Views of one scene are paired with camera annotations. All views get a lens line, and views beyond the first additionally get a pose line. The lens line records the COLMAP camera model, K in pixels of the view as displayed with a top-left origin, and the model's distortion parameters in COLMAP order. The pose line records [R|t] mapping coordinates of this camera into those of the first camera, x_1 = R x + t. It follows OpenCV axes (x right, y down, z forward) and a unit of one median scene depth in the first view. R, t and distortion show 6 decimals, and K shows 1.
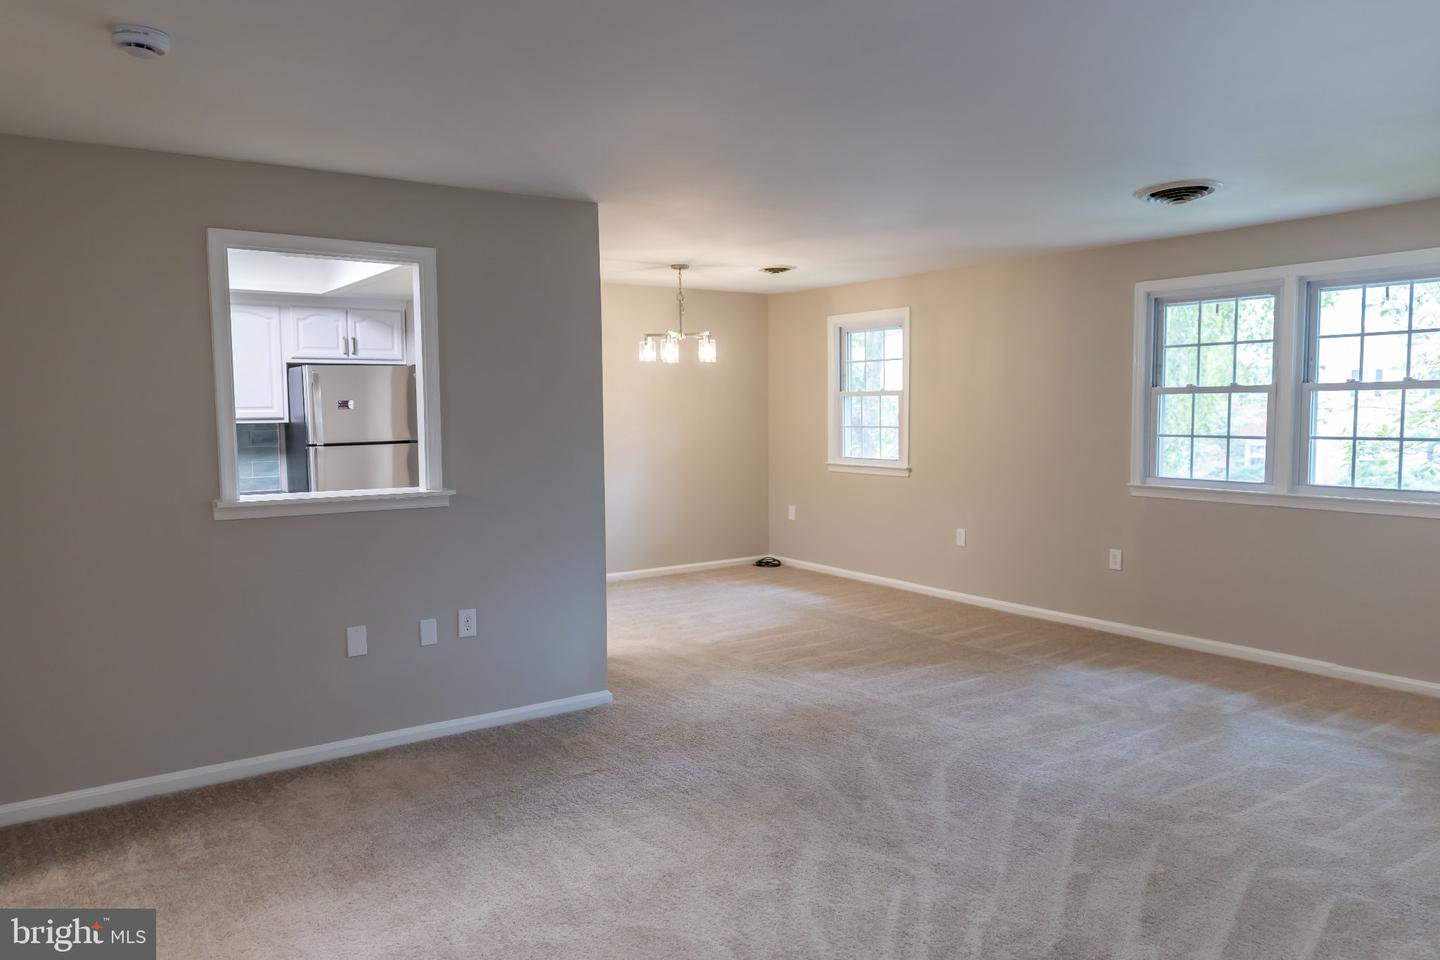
lens RADIAL K [[978.7, 0, 723.4], [0, 978.7, 478.4], [0, 0, 1]] dist [-0.011029, -0.003082]
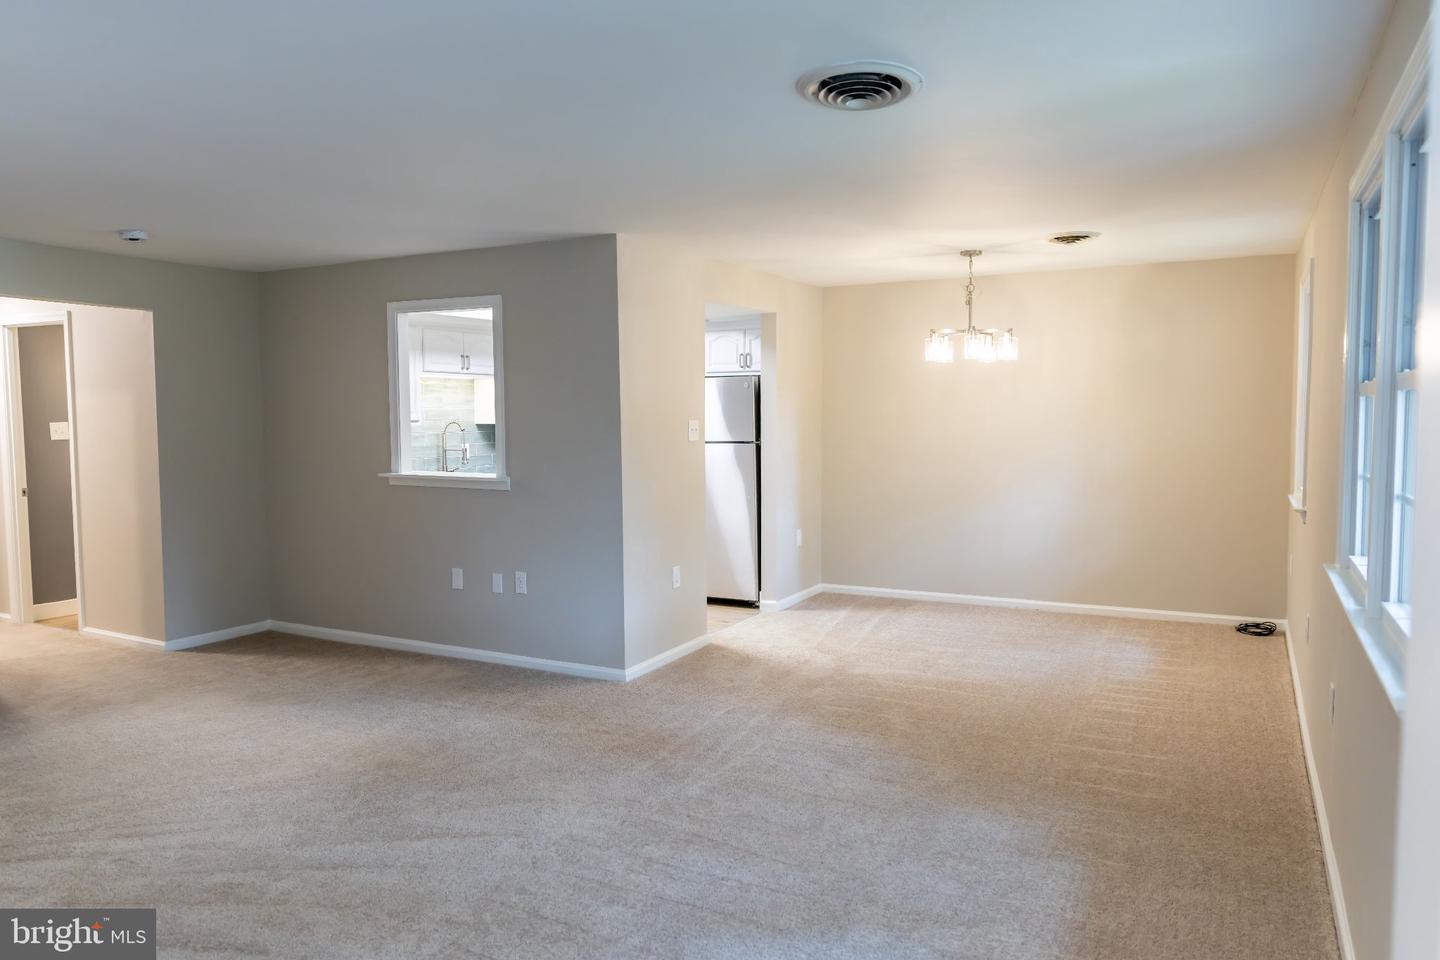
lens RADIAL K [[978.7, 0, 719.8], [0, 978.7, 483.1], [0, 0, 1]] dist [-0.011029, -0.003082]
pose [[0.469094, 0.071346, -0.880262, 0.937499], [-0.064875, 0.996822, 0.046221, -0.056287], [0.880762, 0.035425, 0.472232, 0.587181]]
